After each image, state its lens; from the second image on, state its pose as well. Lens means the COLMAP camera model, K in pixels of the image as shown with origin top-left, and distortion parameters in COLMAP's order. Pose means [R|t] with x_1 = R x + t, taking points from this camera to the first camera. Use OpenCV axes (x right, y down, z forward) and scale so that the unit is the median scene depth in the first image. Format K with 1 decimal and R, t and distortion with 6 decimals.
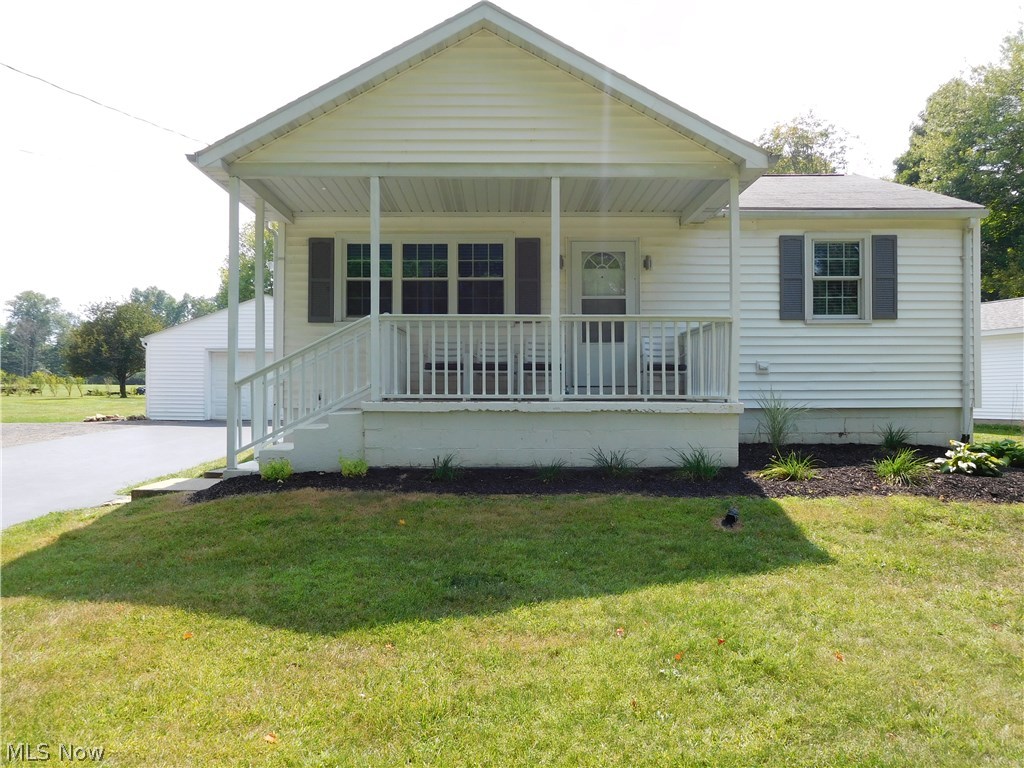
lens RADIAL K [[771.9, 0, 514.3], [0, 771.9, 385.9], [0, 0, 1]] dist [-0.005216, -0.001251]
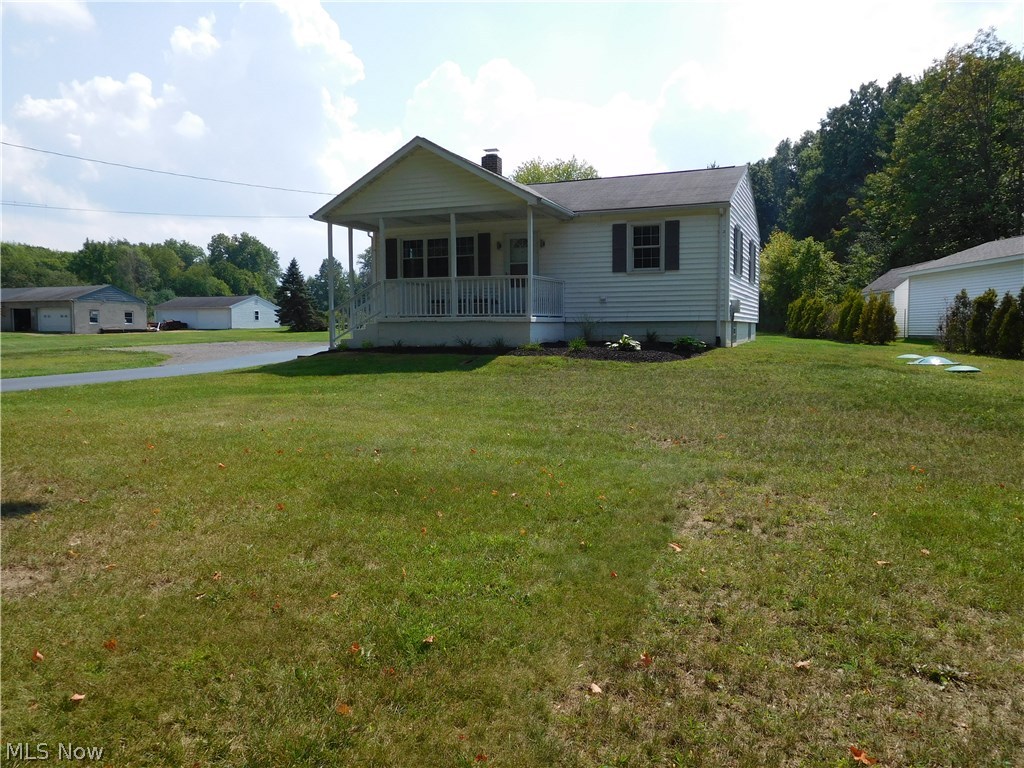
lens RADIAL K [[761.8, 0, 519.7], [0, 761.8, 385.0], [0, 0, 1]] dist [0.006178, -0.001533]
pose [[0.920659, 0.026673, -0.389454, 0.840208], [0.009358, 0.995868, 0.090328, 0.013301], [0.390255, -0.086806, 0.916606, -0.726244]]
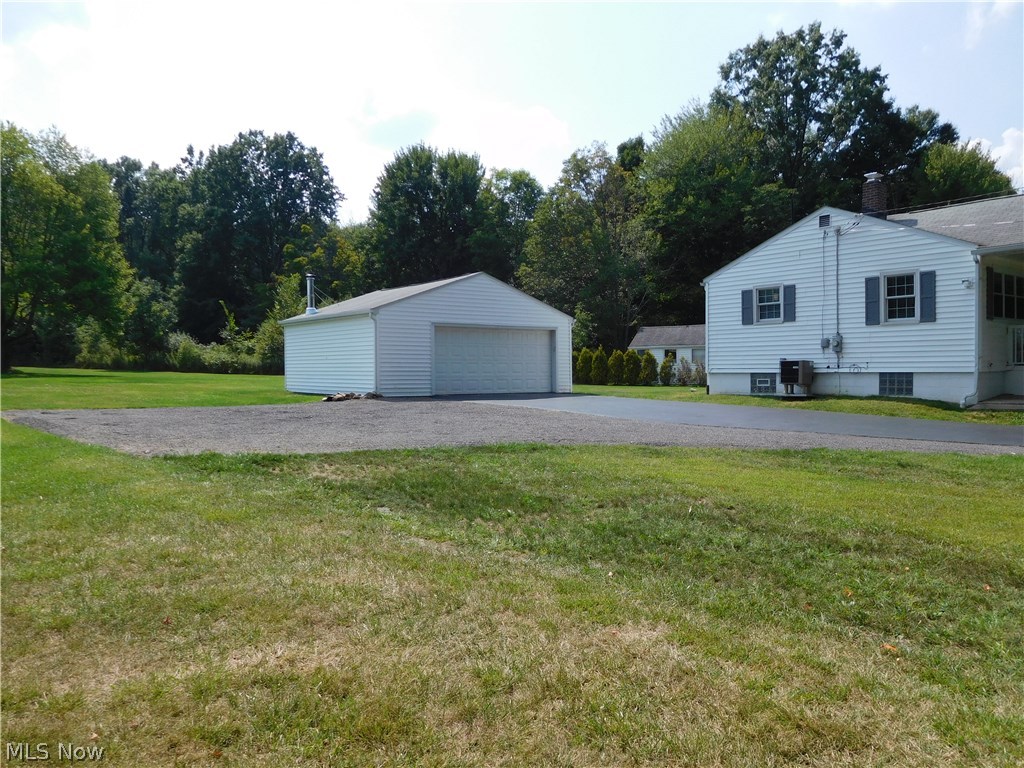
lens RADIAL K [[761.8, 0, 519.7], [0, 761.8, 385.0], [0, 0, 1]] dist [0.006178, -0.001533]
pose [[0.765186, -0.022804, 0.643406, -2.045349], [0.001976, 0.999451, 0.033072, 0.002270], [-0.643807, -0.024035, 0.764811, 0.396236]]
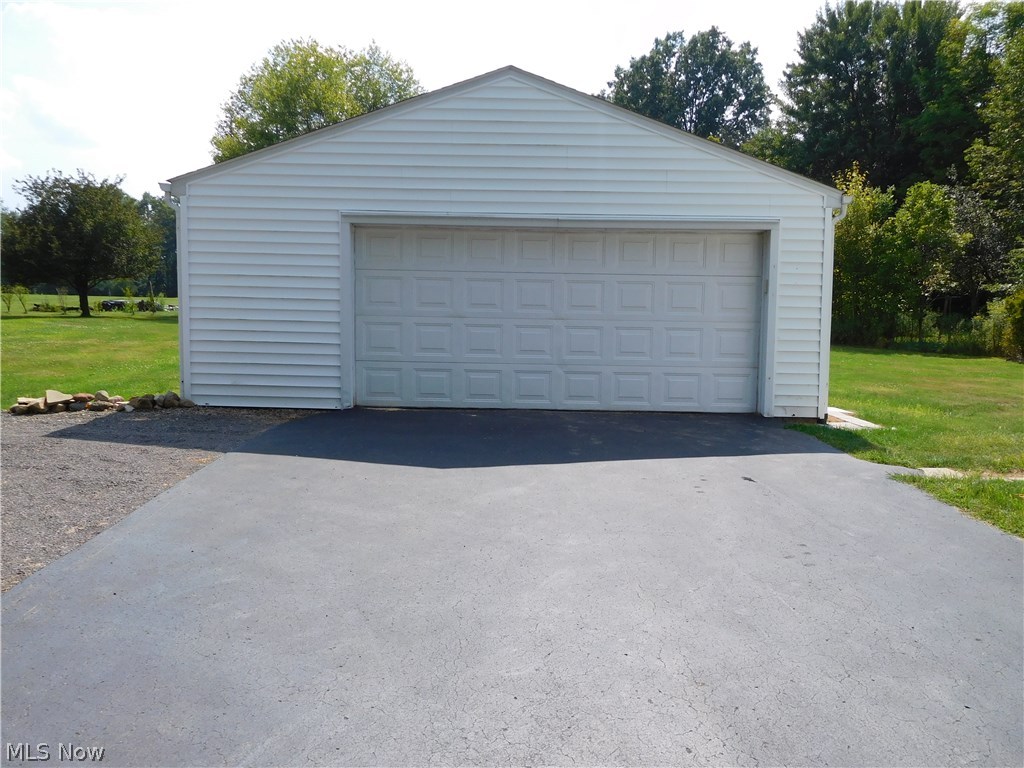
lens RADIAL K [[763.3, 0, 509.8], [0, 763.3, 374.4], [0, 0, 1]] dist [0.003498, -0.001627]
pose [[0.998899, 0.007088, 0.046381, -0.731689], [-0.011528, 0.995299, 0.096164, -0.014803], [-0.045481, -0.096593, 0.994284, 1.358838]]
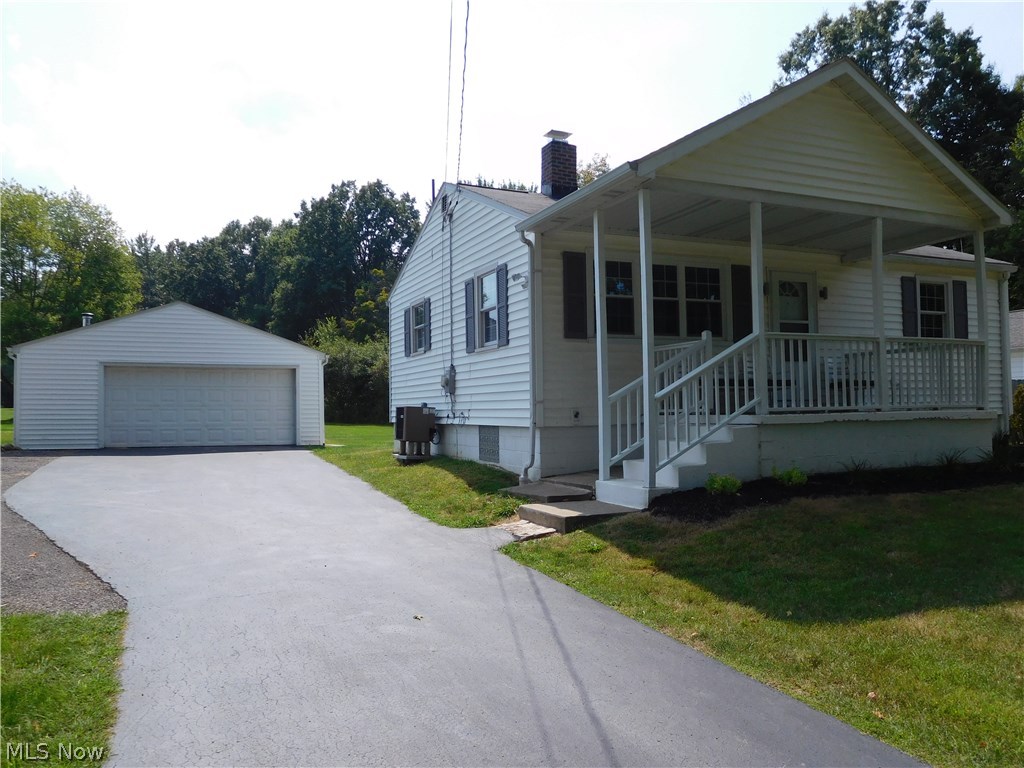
lens RADIAL K [[763.3, 0, 509.8], [0, 763.3, 374.4], [0, 0, 1]] dist [0.003498, -0.001627]
pose [[0.914199, 0.005625, 0.405227, -0.716337], [0.009408, 0.999340, -0.035097, -0.001987], [-0.405157, 0.035898, 0.913542, 0.148230]]
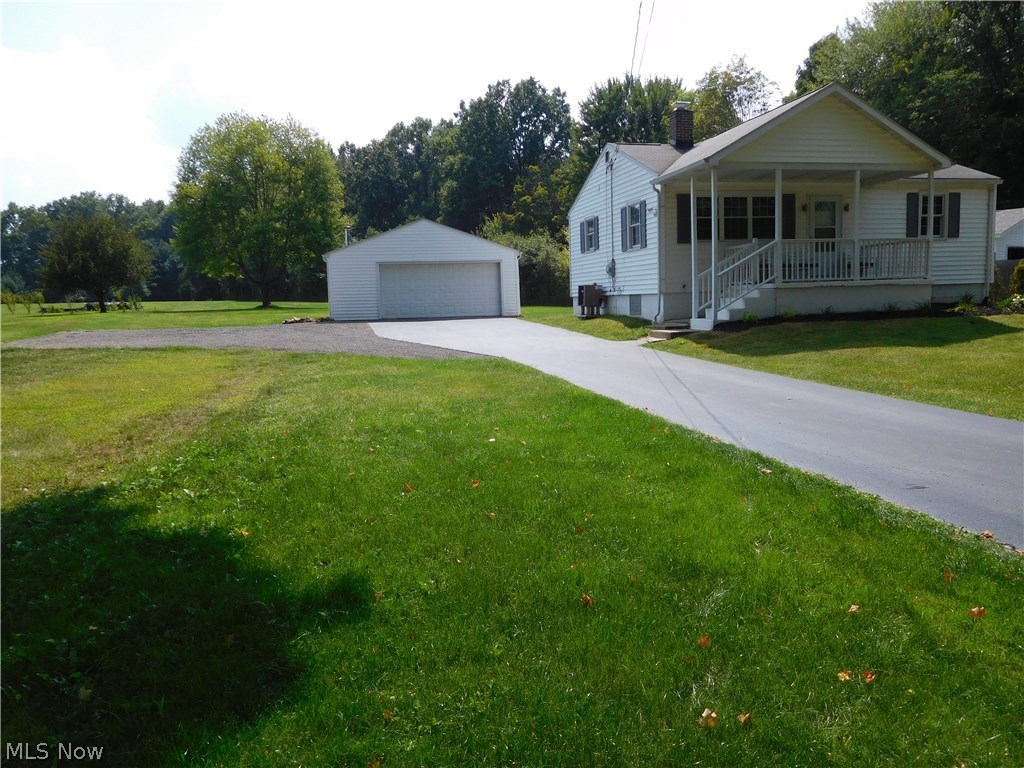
lens RADIAL K [[767.3, 0, 518.8], [0, 767.3, 384.8], [0, 0, 1]] dist [-0.013597, 0.000387]
pose [[0.971580, -0.057255, 0.229683, -1.028411], [0.029597, 0.992076, 0.122103, 0.013940], [-0.234854, -0.111835, 0.965576, -0.625469]]
